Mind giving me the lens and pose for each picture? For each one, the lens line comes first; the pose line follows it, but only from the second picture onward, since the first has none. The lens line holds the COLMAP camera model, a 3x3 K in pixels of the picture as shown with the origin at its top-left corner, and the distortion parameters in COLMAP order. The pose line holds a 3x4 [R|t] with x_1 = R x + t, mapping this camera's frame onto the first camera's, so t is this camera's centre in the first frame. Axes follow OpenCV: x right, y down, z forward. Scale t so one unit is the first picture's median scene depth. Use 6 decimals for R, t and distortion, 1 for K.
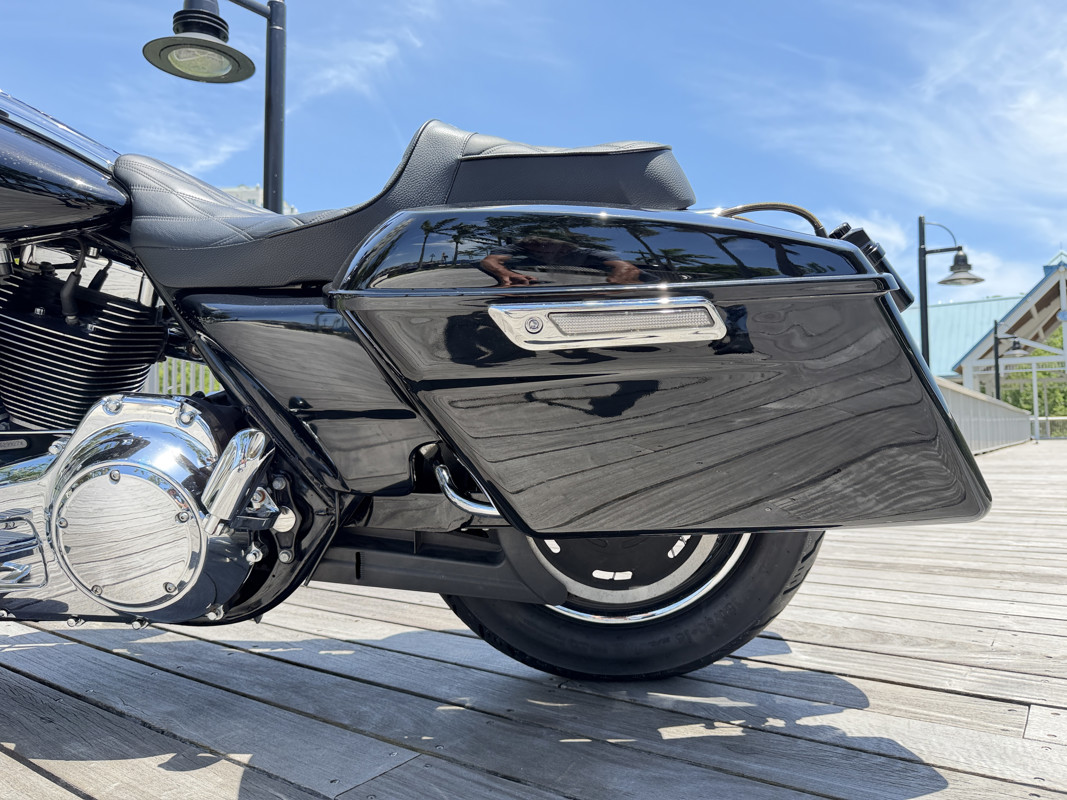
lens RADIAL K [[767.0, 0, 540.6], [0, 767.0, 395.1], [0, 0, 1]] dist [-0.004490, -0.004982]
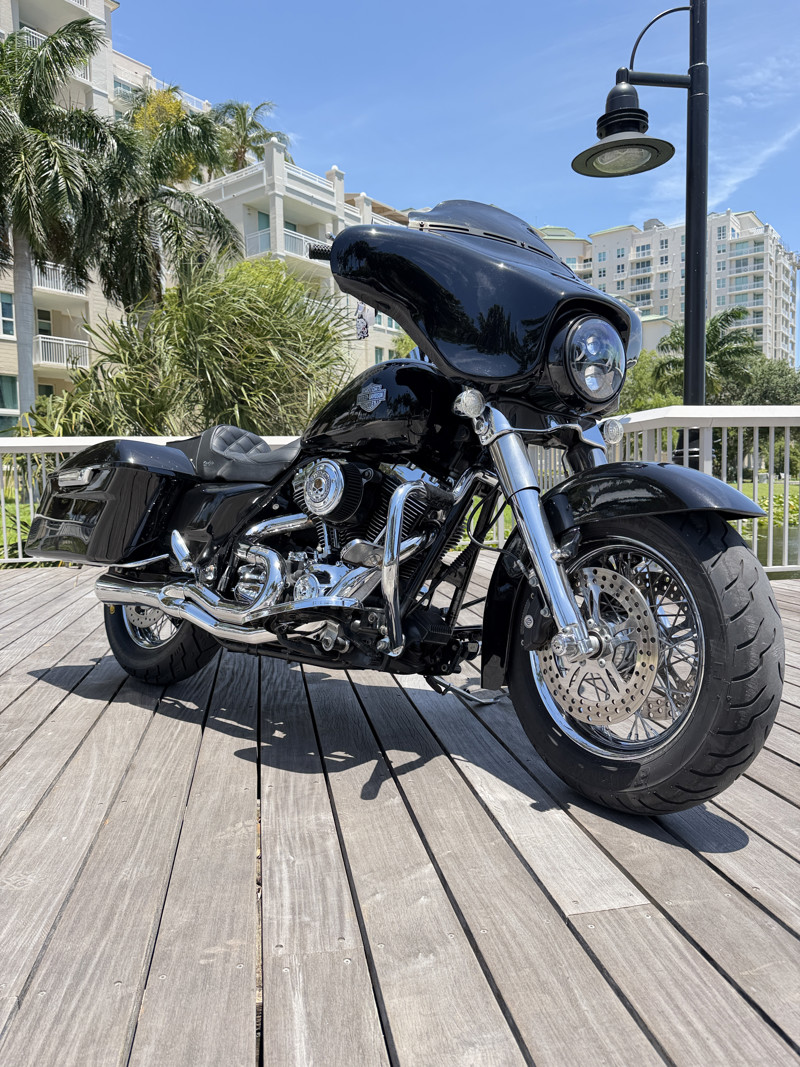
lens RADIAL K [[760.5, 0, 403.5], [0, 760.5, 540.6], [0, 0, 1]] dist [-0.004024, -0.007422]
pose [[0.726238, 0.049639, -0.685649, 0.235762], [0.047797, 0.991330, 0.122397, -0.178485], [0.685780, -0.121661, 0.717568, -0.053156]]
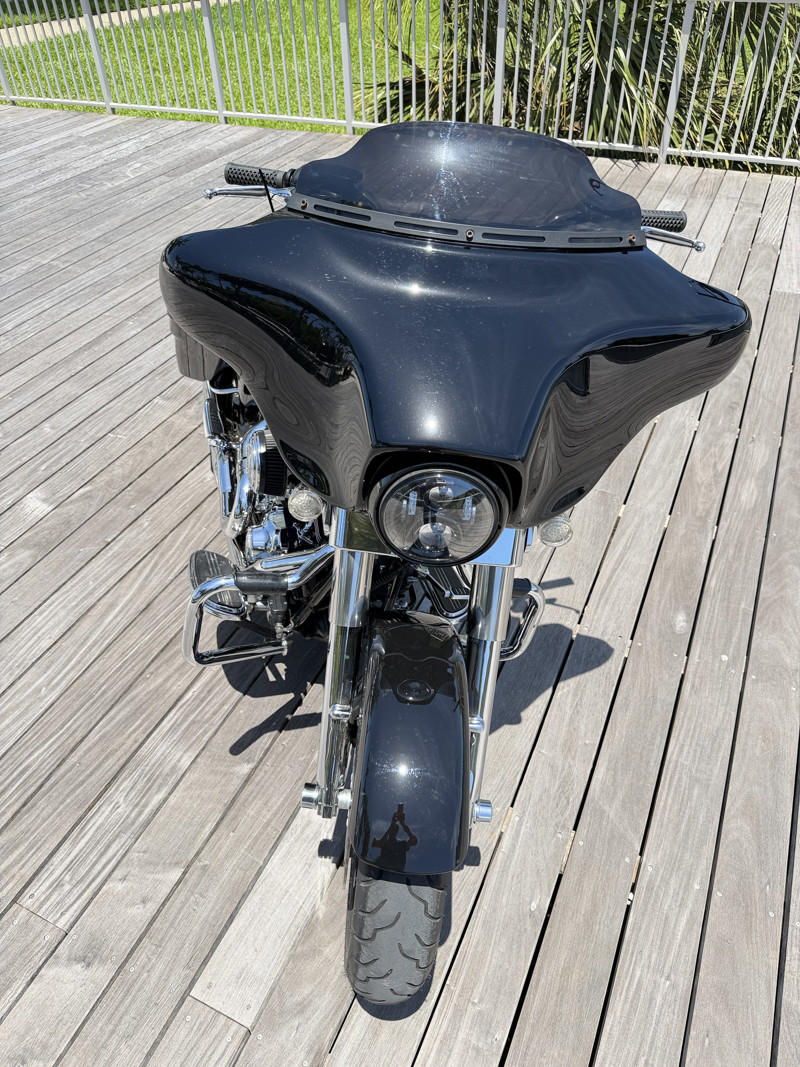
lens RADIAL K [[753.3, 0, 391.5], [0, 753.3, 529.8], [0, 0, 1]] dist [0.038994, -0.060377]
pose [[0.183054, 0.655022, -0.733101, 0.227748], [0.083000, 0.732742, 0.675426, -0.804784], [0.979593, -0.184487, 0.079765, 0.854944]]
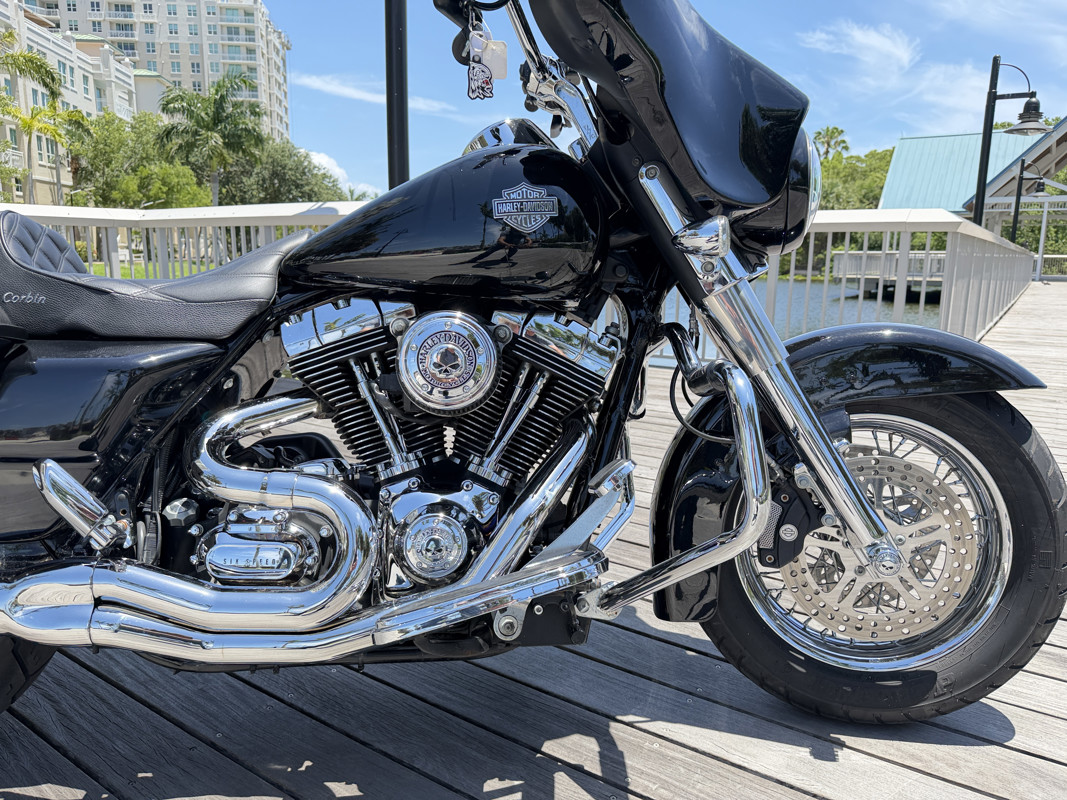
lens RADIAL K [[760.7, 0, 535.9], [0, 760.7, 401.6], [0, 0, 1]] dist [-0.002898, -0.006890]
pose [[0.999543, 0.016704, 0.025199, -0.653183], [-0.022282, 0.970365, 0.240616, -0.255157], [-0.020433, -0.241067, 0.970293, 0.059592]]
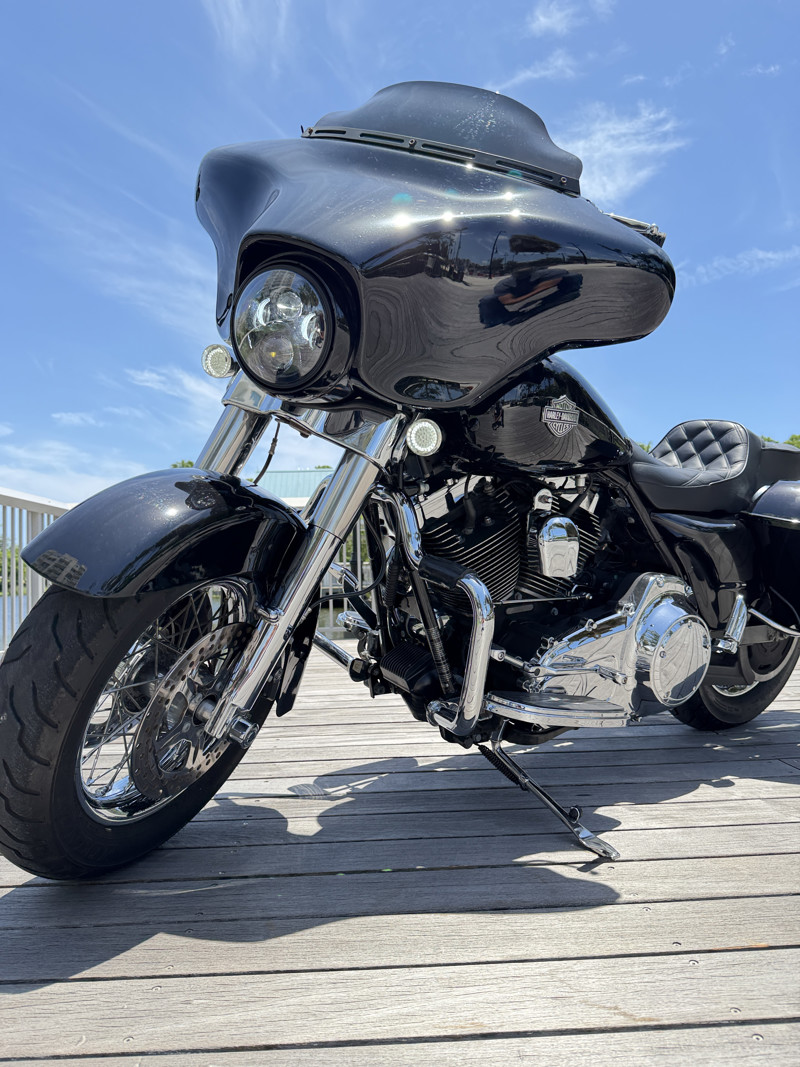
lens RADIAL K [[762.9, 0, 396.1], [0, 762.9, 548.1], [0, 0, 1]] dist [-0.002998, -0.005807]
pose [[0.793247, 0.014955, 0.608716, -1.333219], [-0.017035, 0.999852, -0.002365, -0.030112], [-0.608661, -0.008494, 0.793385, 0.037701]]
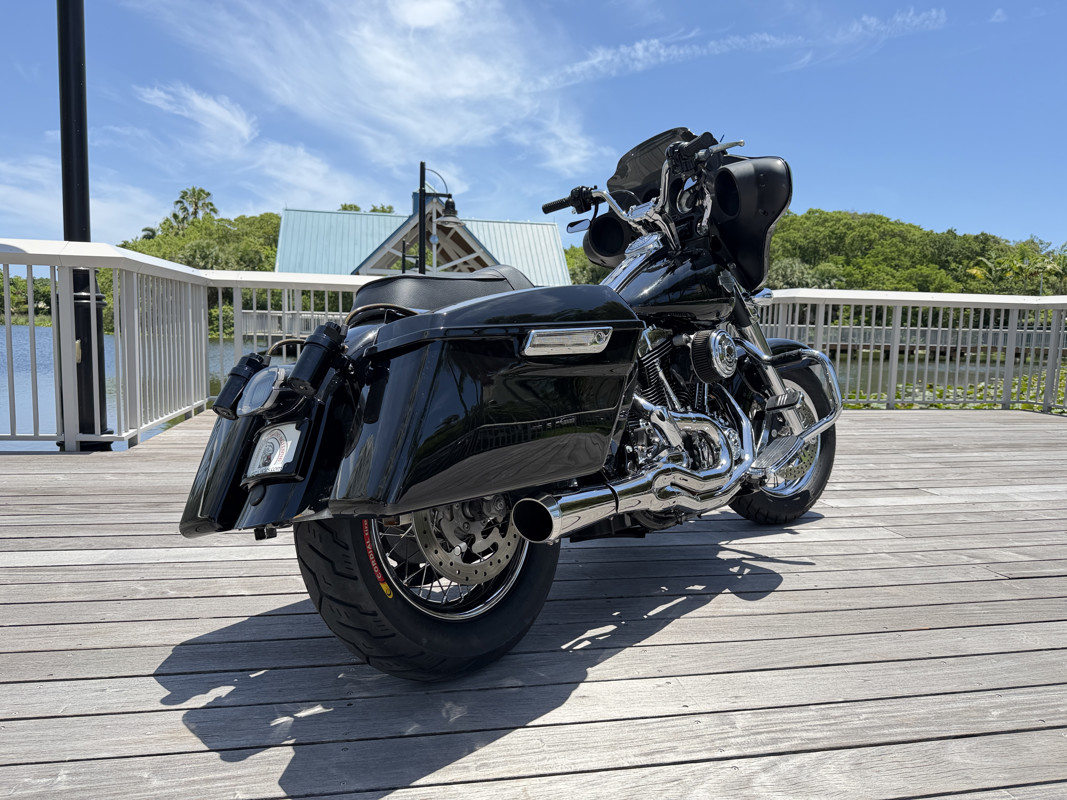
lens RADIAL K [[755.8, 0, 536.2], [0, 755.8, 411.2], [0, 0, 1]] dist [-0.001585, -0.008682]
pose [[0.690482, -0.051866, 0.721488, -2.018343], [-0.071973, 0.987550, 0.139872, -0.185218], [-0.719760, -0.148507, 0.678152, 0.024930]]
